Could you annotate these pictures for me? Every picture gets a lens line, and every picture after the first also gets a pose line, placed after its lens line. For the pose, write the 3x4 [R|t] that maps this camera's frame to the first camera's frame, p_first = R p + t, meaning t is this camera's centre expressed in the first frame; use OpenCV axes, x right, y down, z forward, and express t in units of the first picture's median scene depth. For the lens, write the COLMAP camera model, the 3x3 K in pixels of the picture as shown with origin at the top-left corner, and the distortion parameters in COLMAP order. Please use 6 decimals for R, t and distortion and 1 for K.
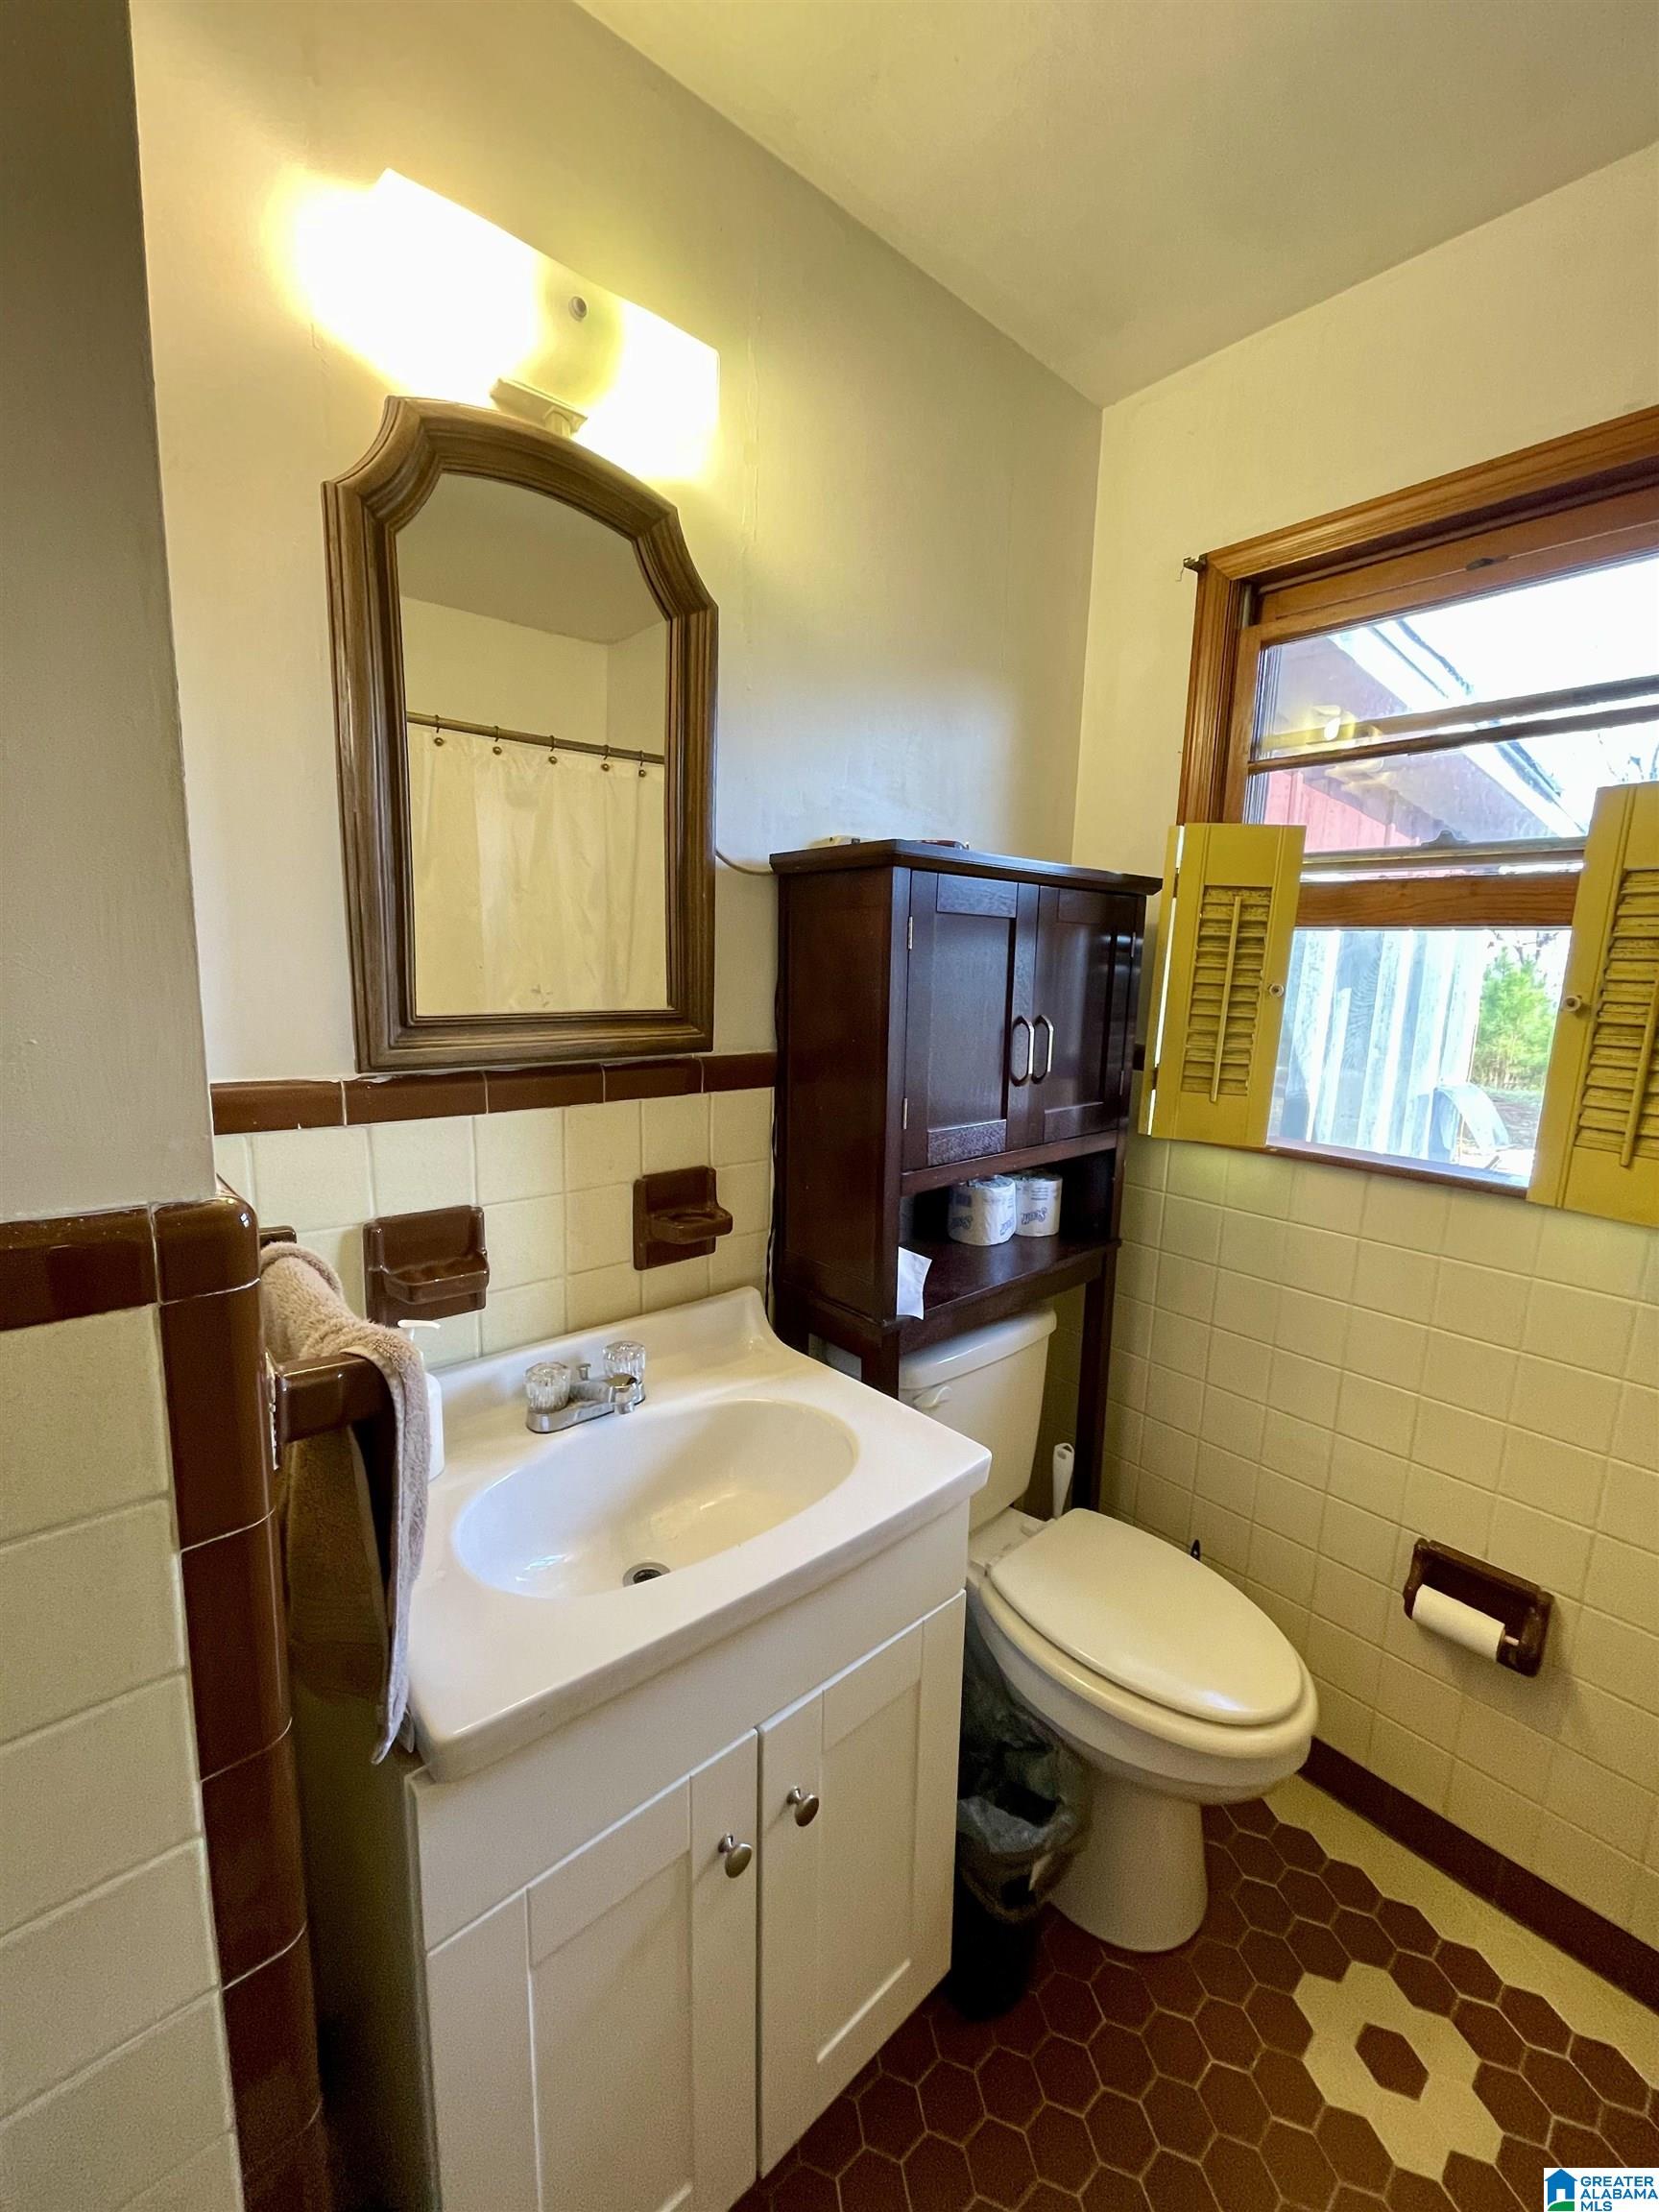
lens RADIAL K [[893.1, 0, 829.5], [0, 893.1, 1106.0], [0, 0, 1]] dist [-0.000658, -0.000916]
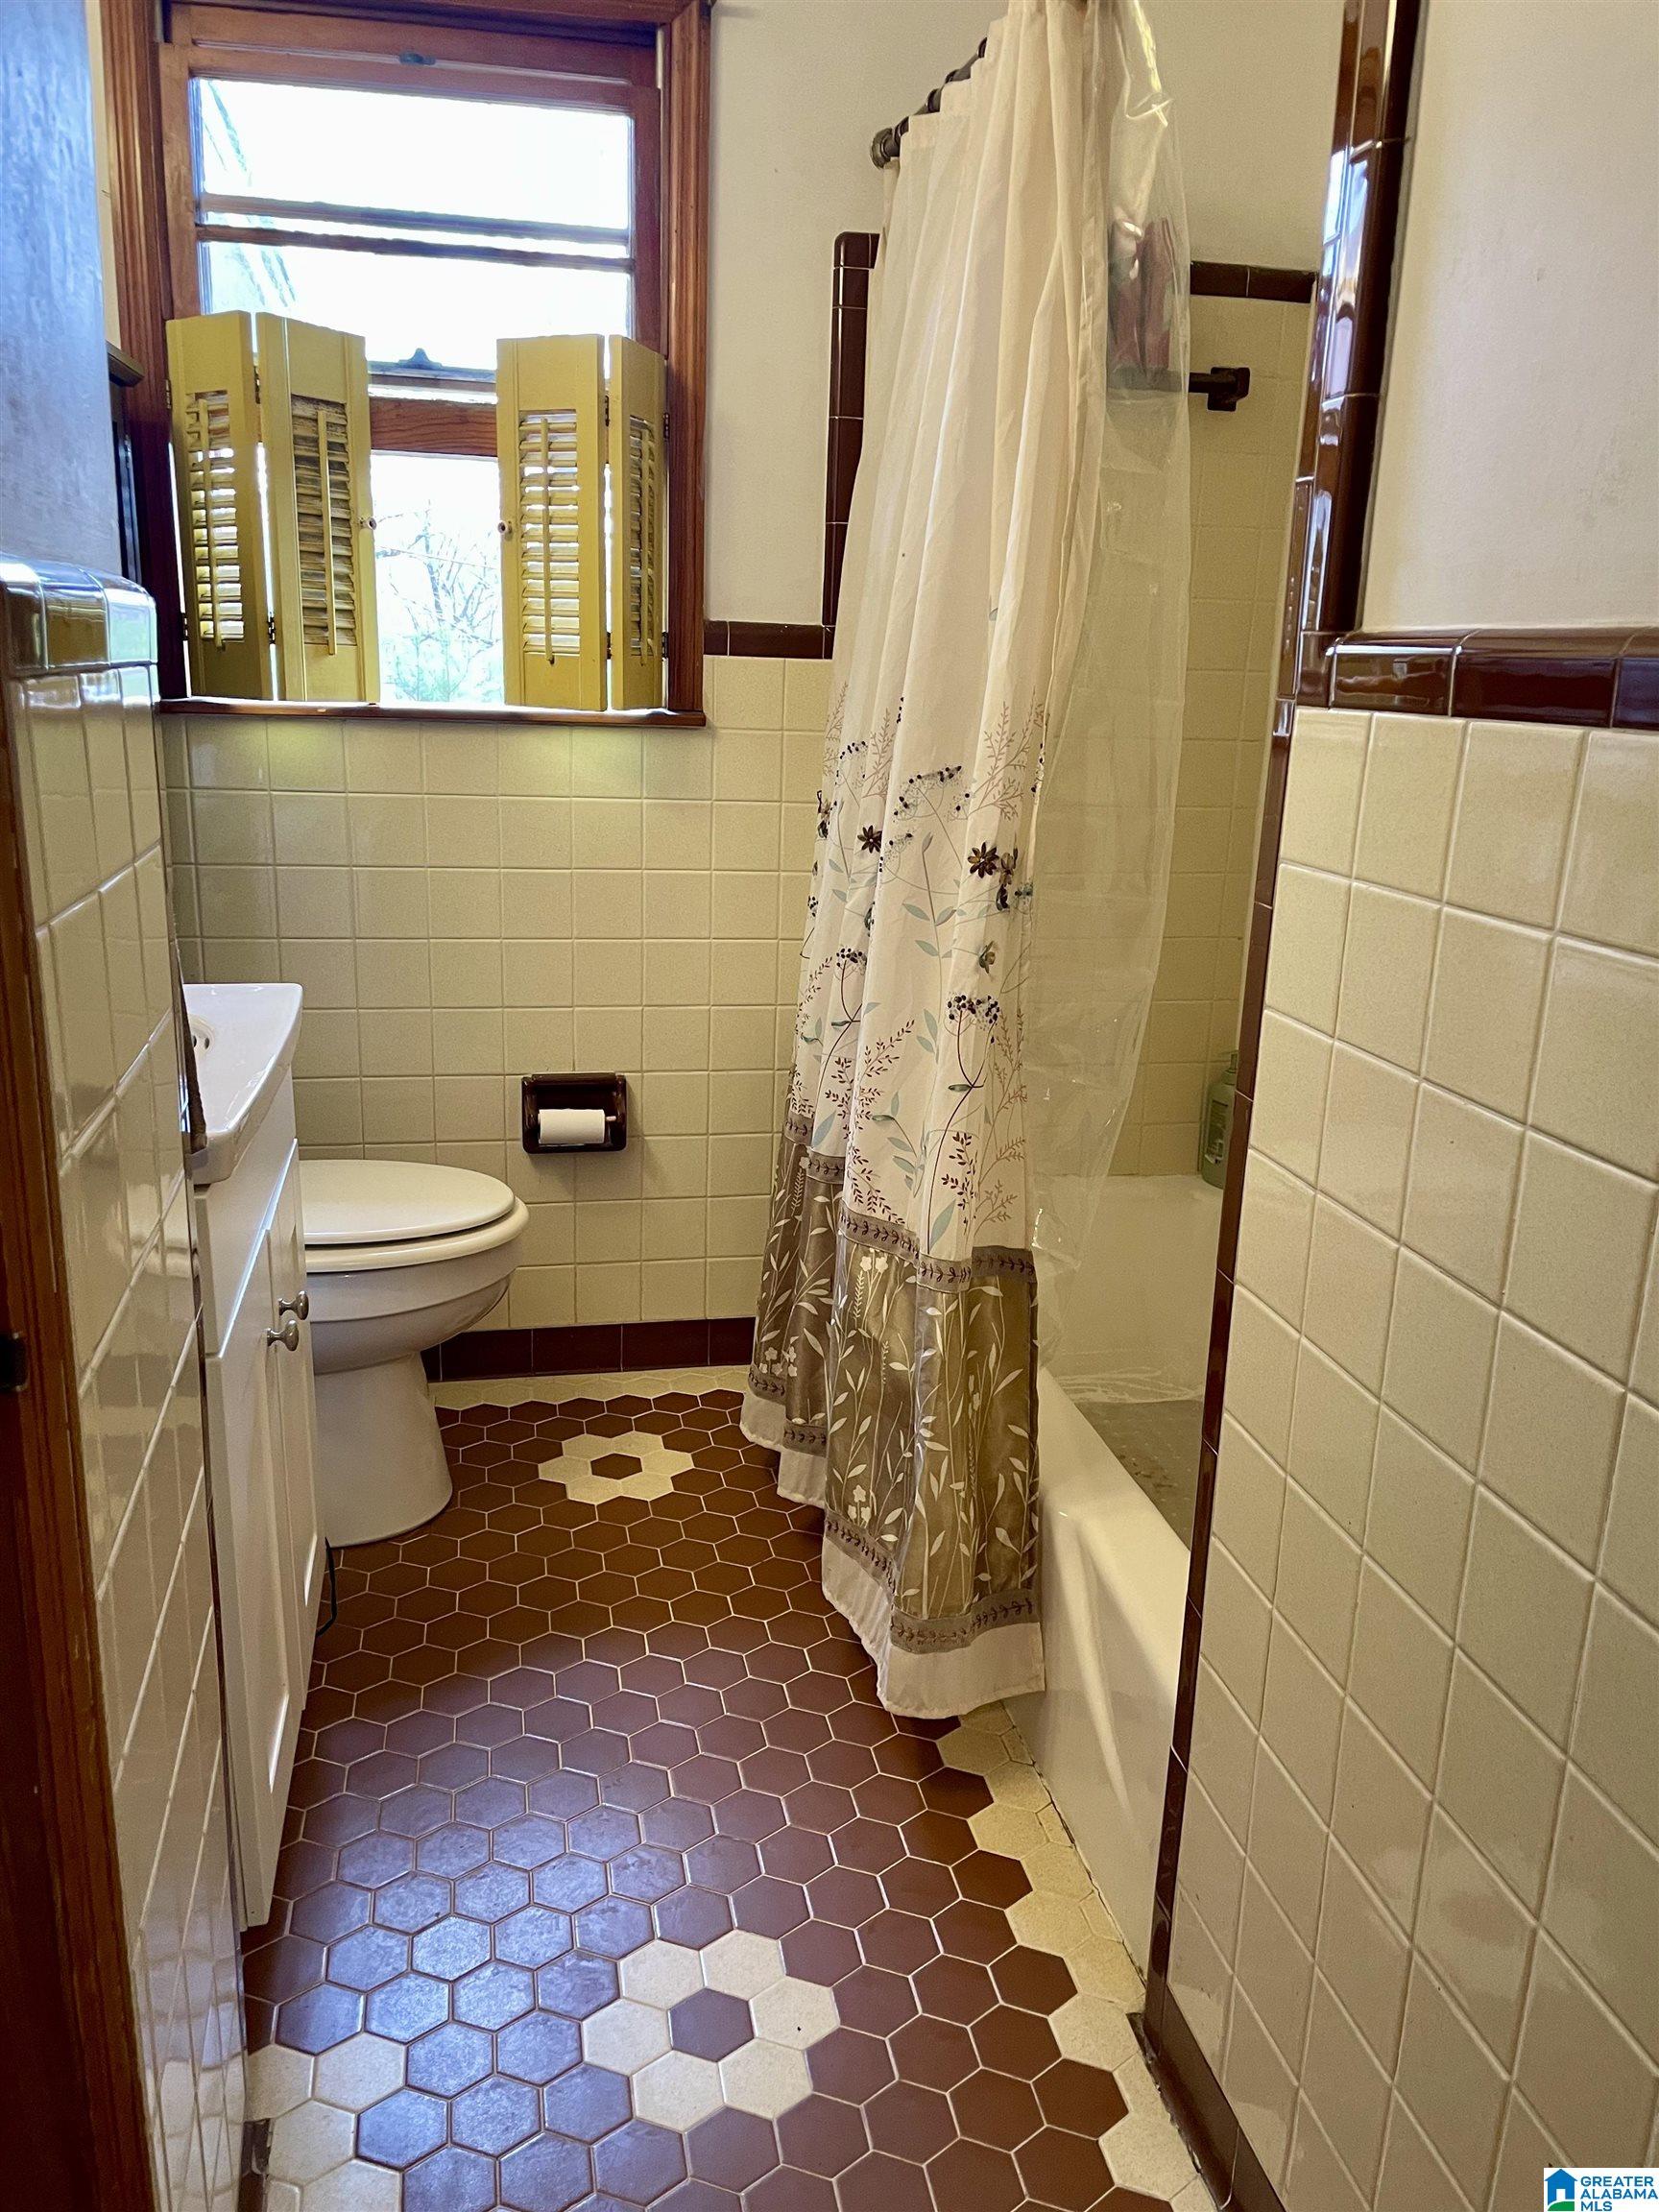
lens RADIAL K [[1811.0, 0, 829.5], [0, 1811.0, 1106.0], [0, 0, 1]] dist [0.127452, -0.170868]
pose [[0.500750, -0.237524, 0.832365, -1.022530], [0.119662, 0.971376, 0.205204, 0.139200], [-0.857281, -0.003153, 0.514840, -0.436777]]
